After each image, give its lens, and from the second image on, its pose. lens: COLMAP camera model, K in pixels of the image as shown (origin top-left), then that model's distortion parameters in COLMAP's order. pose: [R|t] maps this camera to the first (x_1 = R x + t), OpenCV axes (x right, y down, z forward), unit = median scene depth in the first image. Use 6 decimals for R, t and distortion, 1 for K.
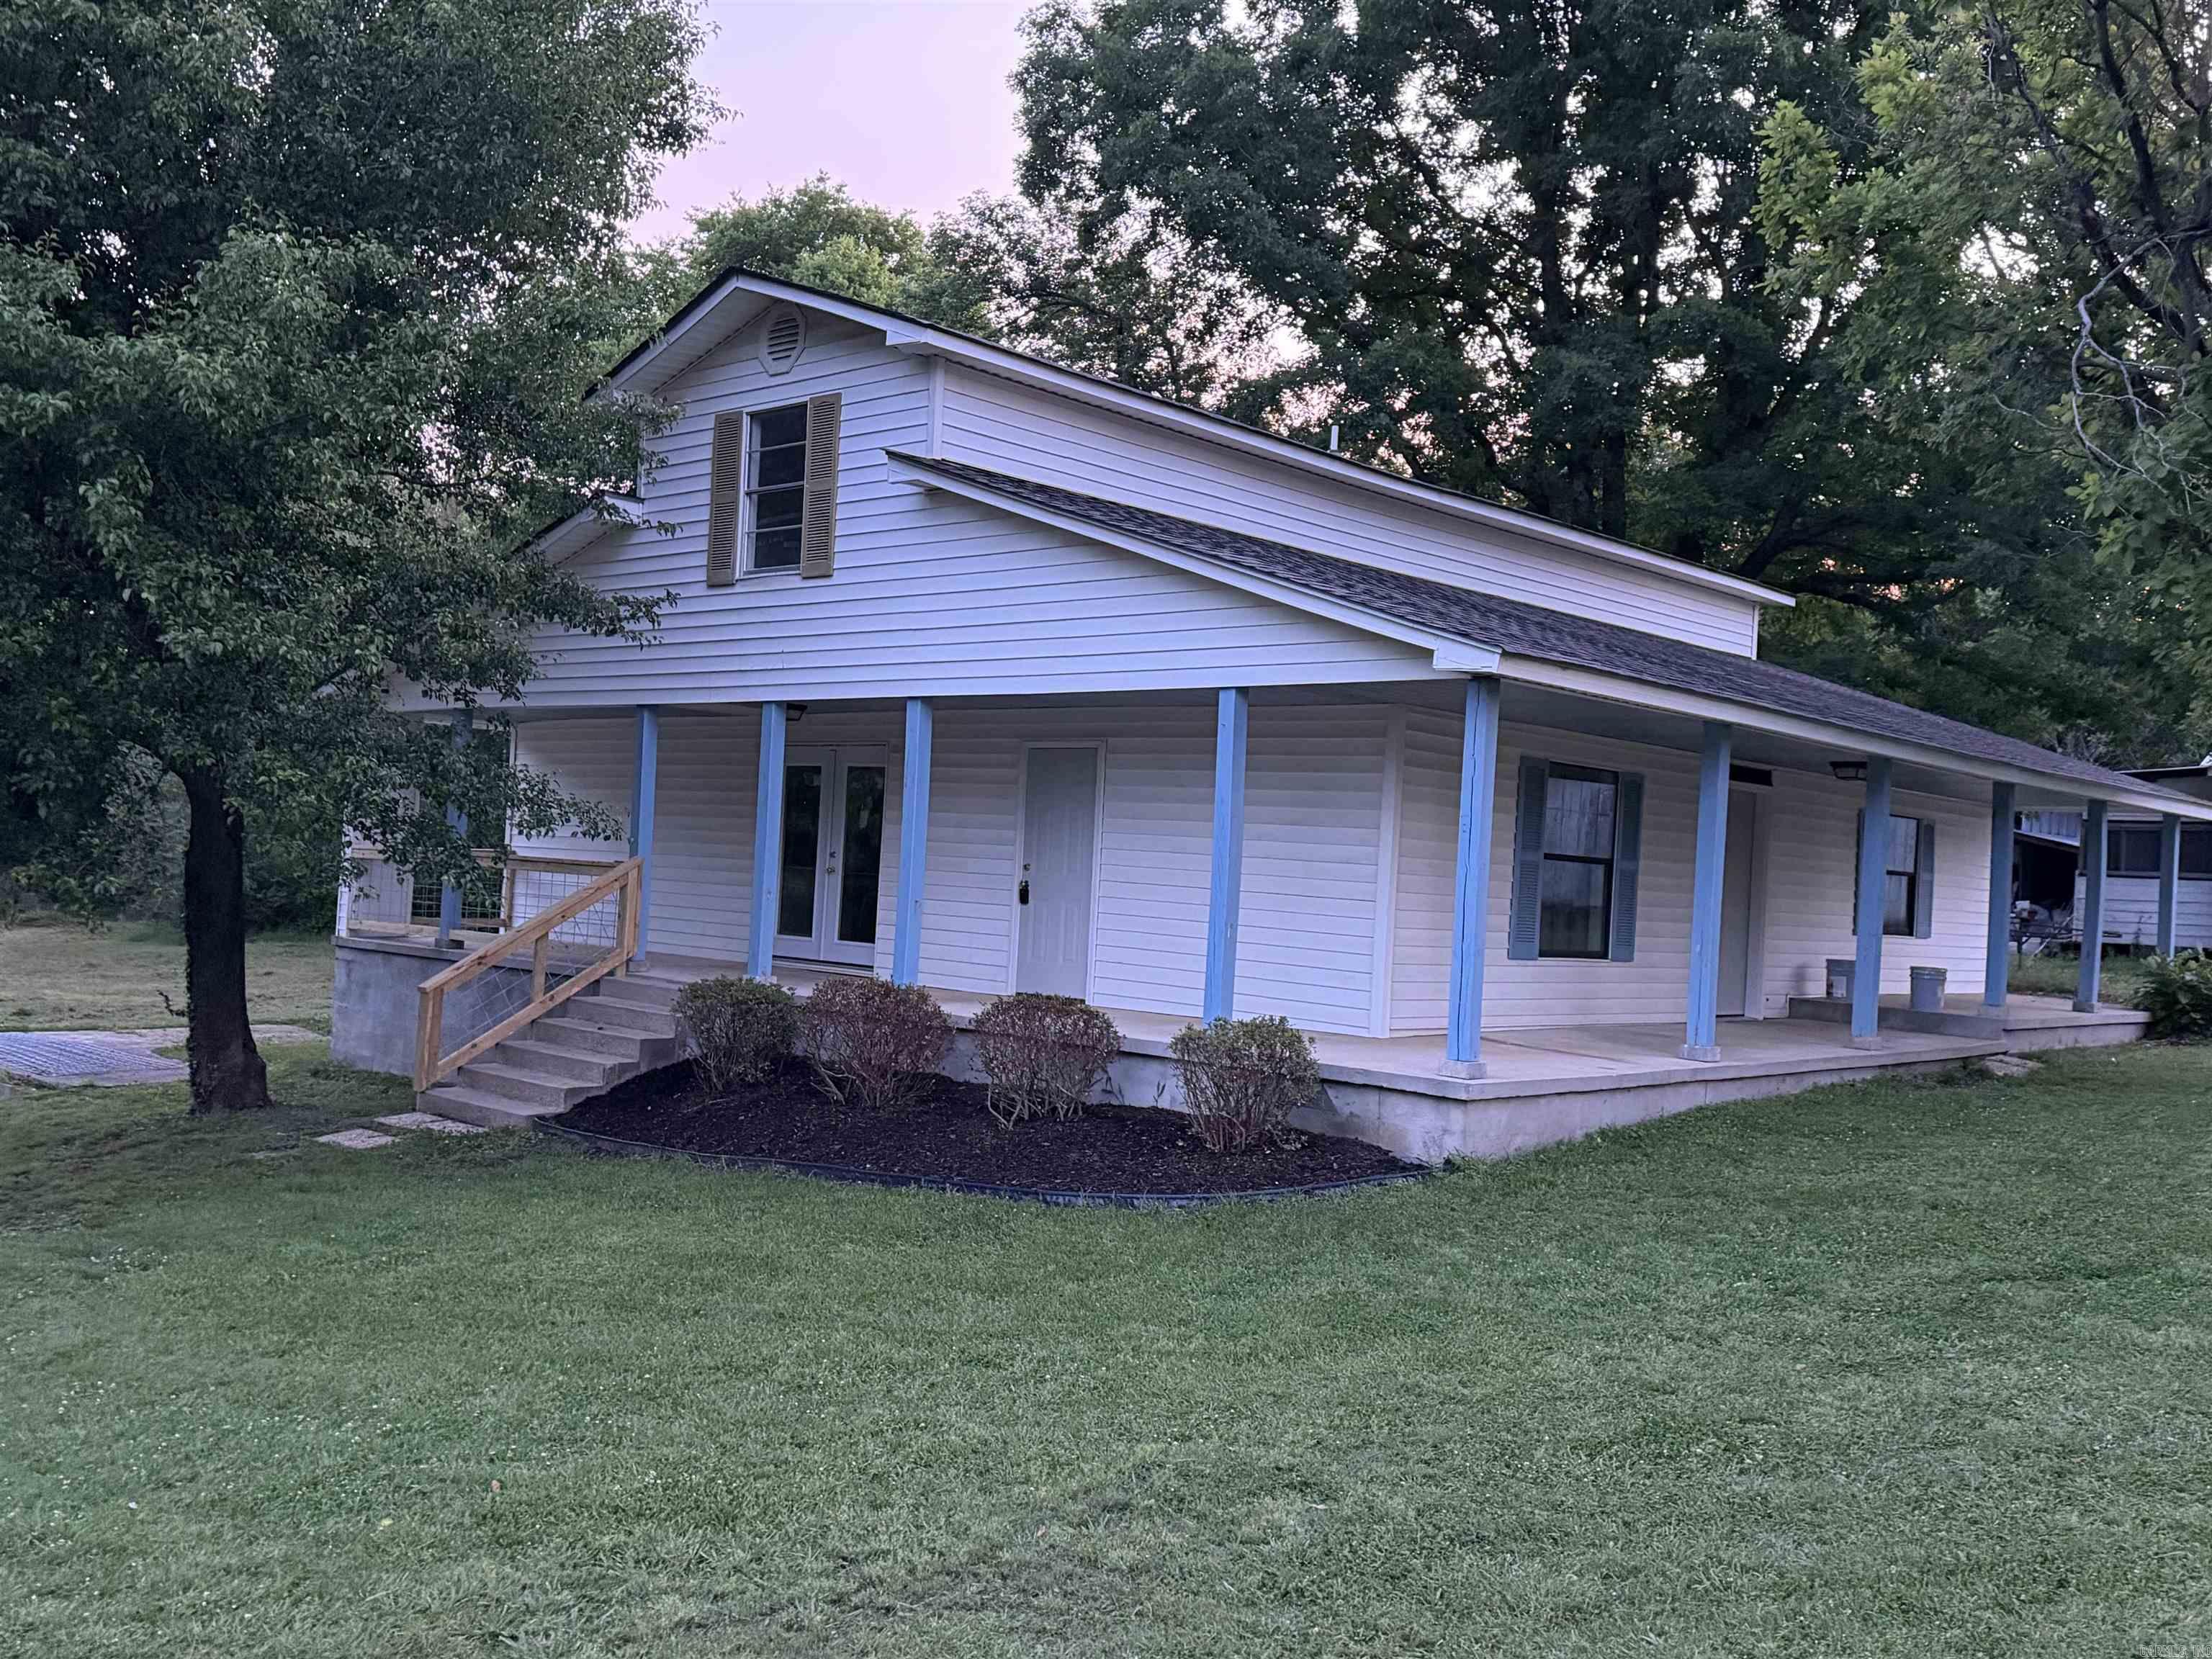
lens RADIAL K [[2038.3, 0, 1126.5], [0, 2038.3, 837.9], [0, 0, 1]] dist [0.044044, 0.000000]
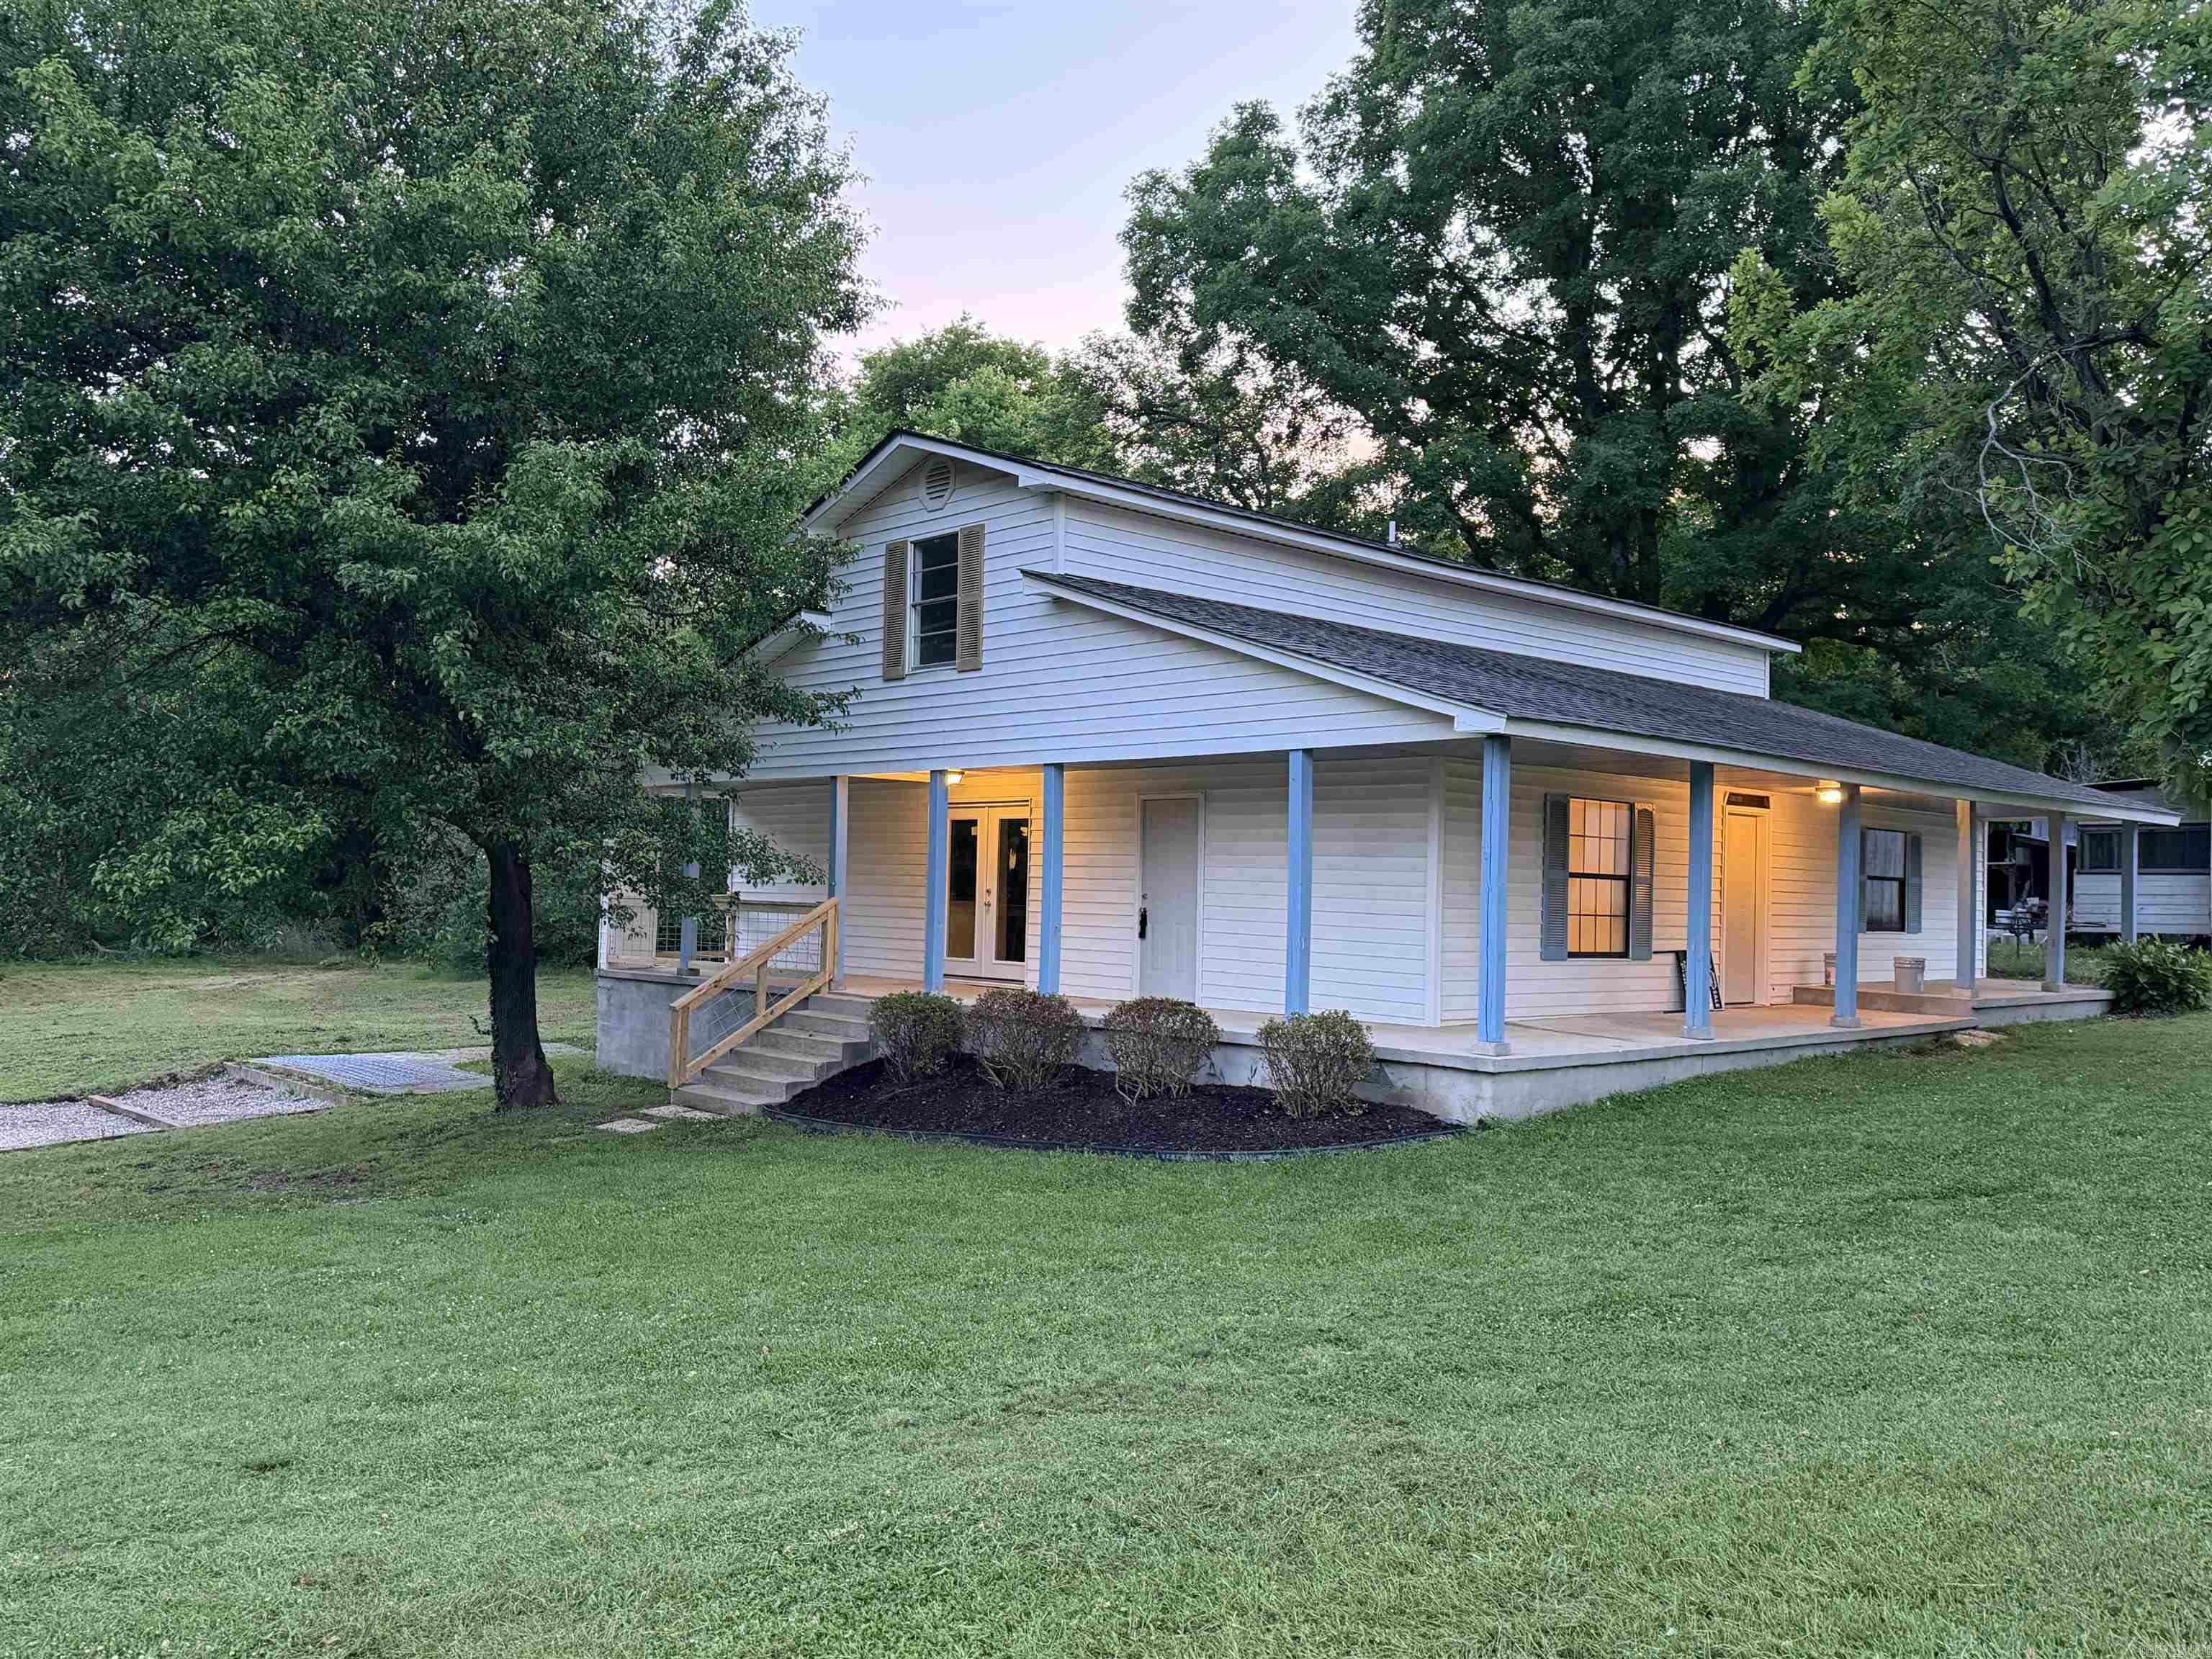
lens RADIAL K [[1795.8, 0, 1107.3], [0, 1795.8, 838.3], [0, 0, 1]] dist [0.094462, -0.124986]
pose [[0.996412, -0.033684, -0.077649, 0.014963], [0.032431, 0.999323, -0.017342, -0.002953], [0.078181, 0.014762, 0.996830, -0.094842]]
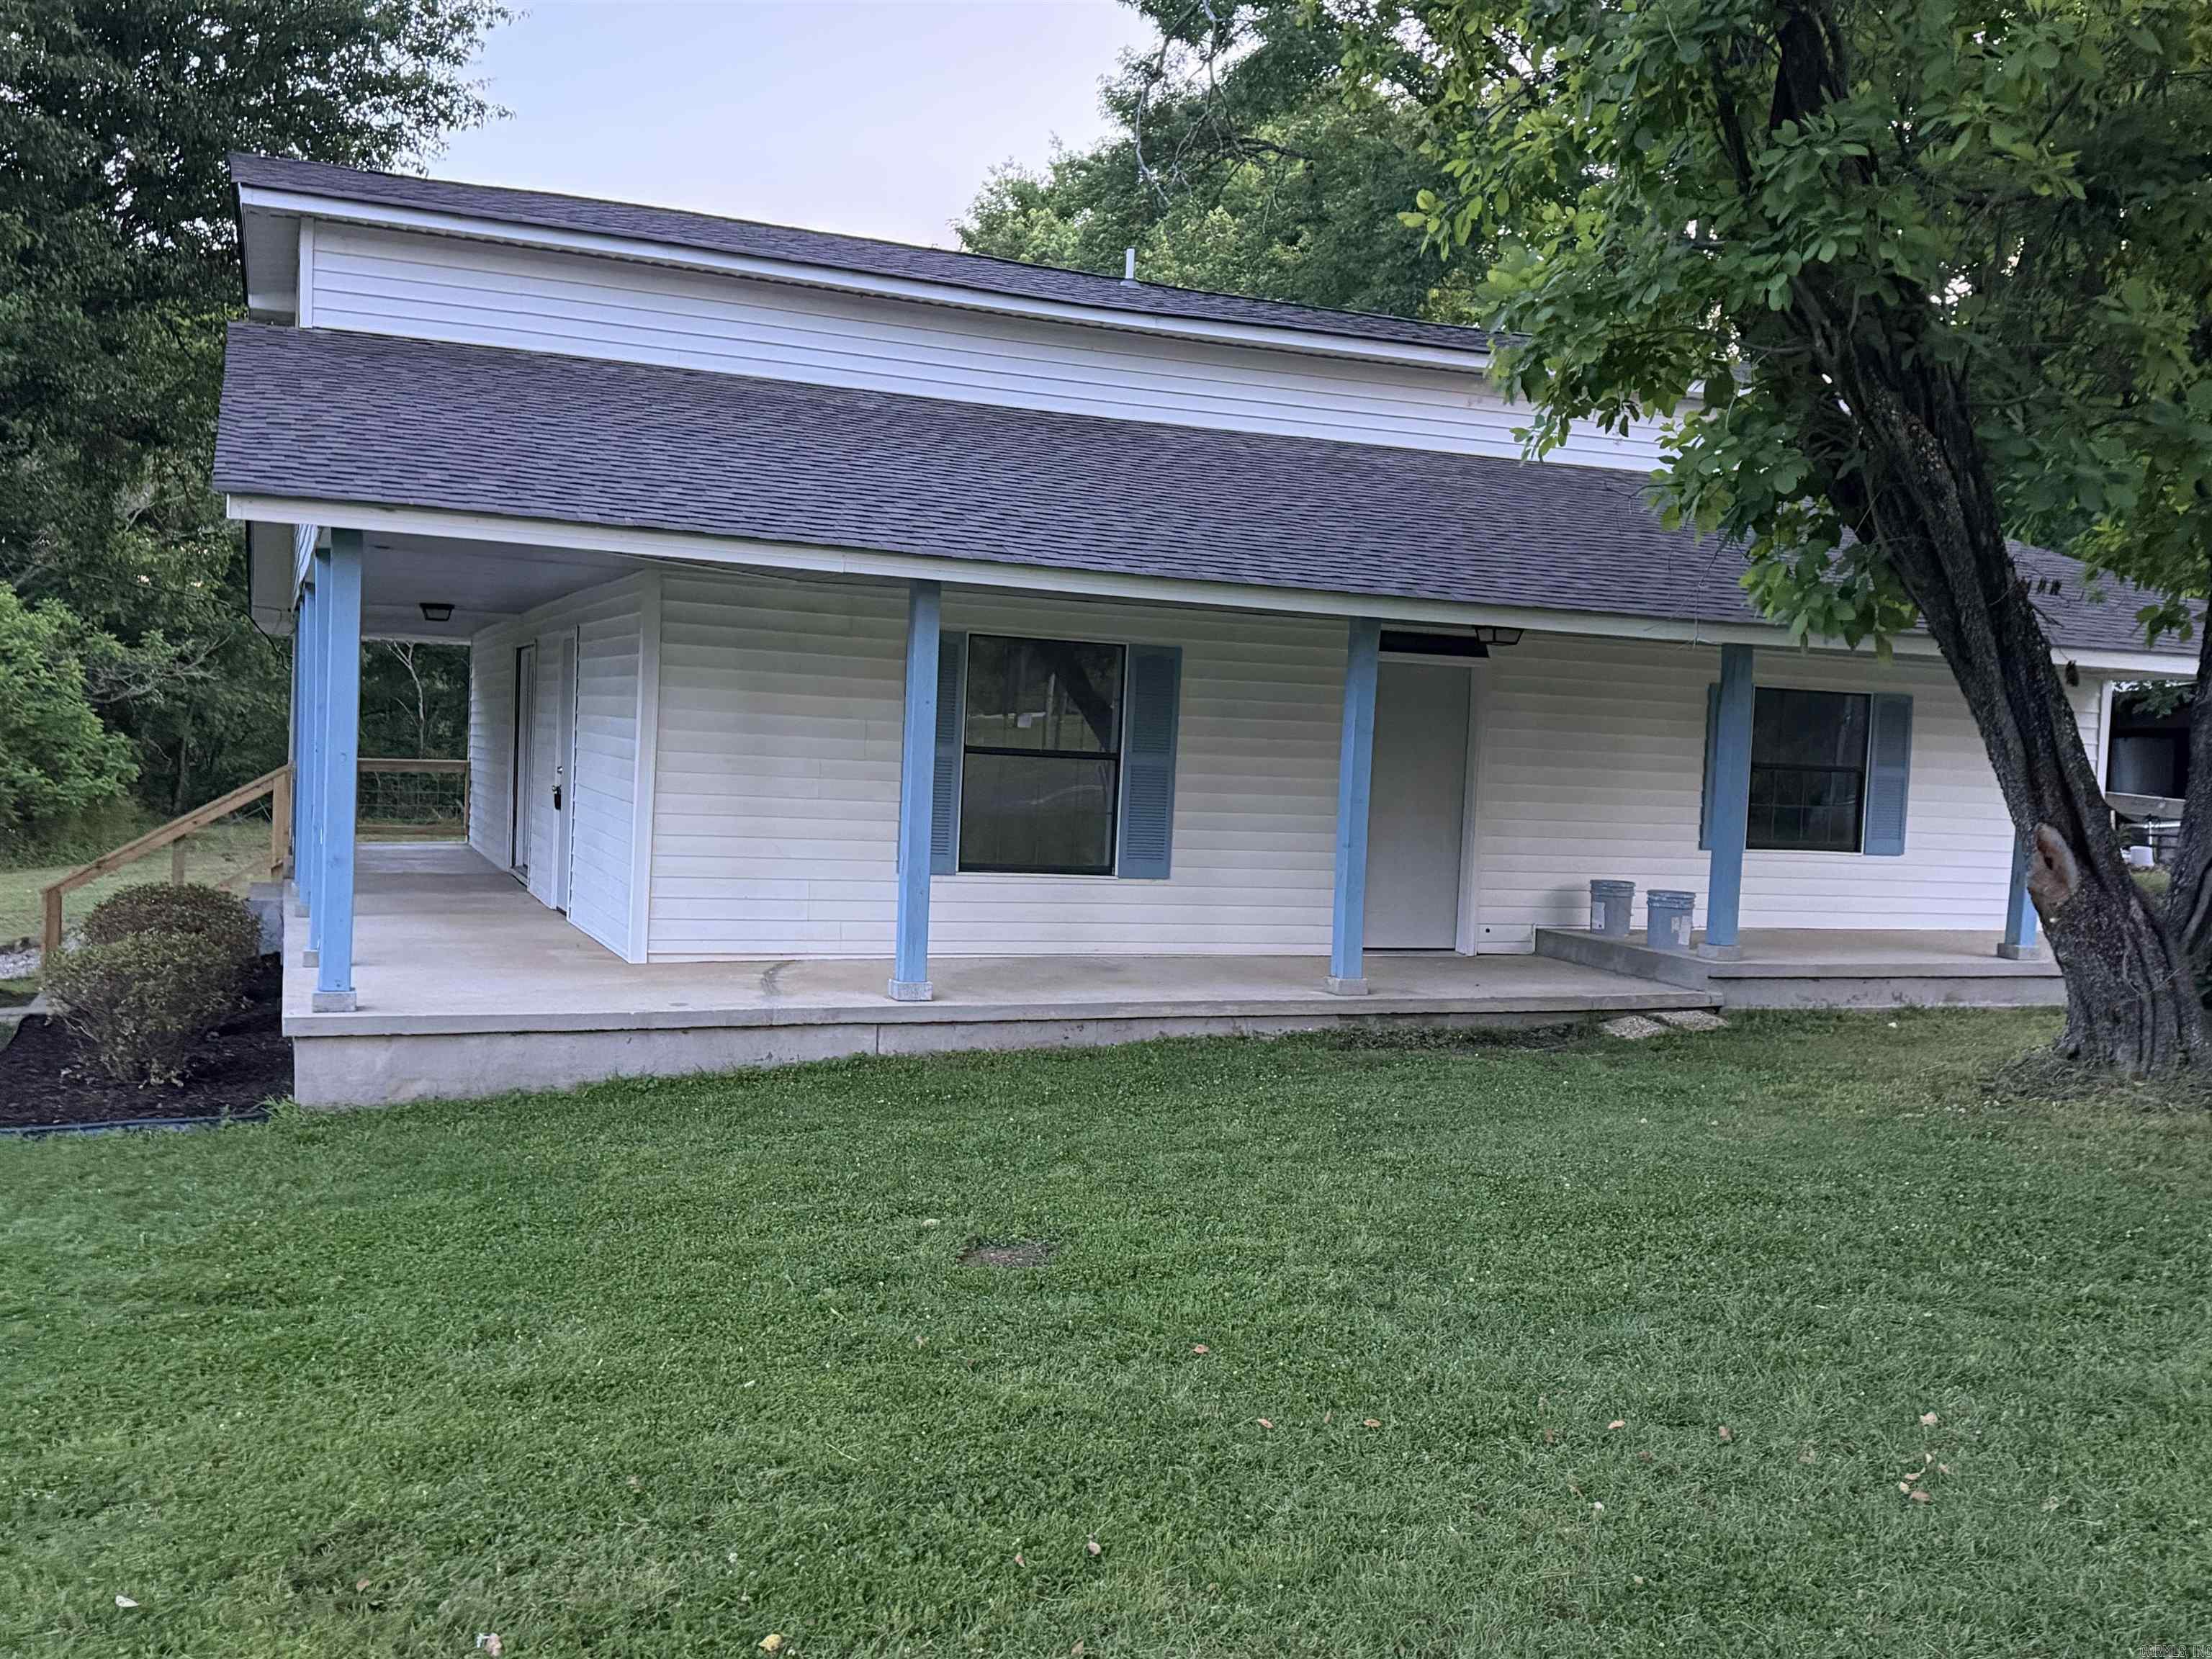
lens RADIAL K [[2038.3, 0, 1088.5], [0, 2038.3, 839.3], [0, 0, 1]] dist [0.044044, 0.000000]
pose [[0.905624, 0.003289, -0.424069, 0.603255], [0.014002, 0.999193, 0.037653, 0.014988], [0.423850, -0.040037, 0.904847, 0.274520]]
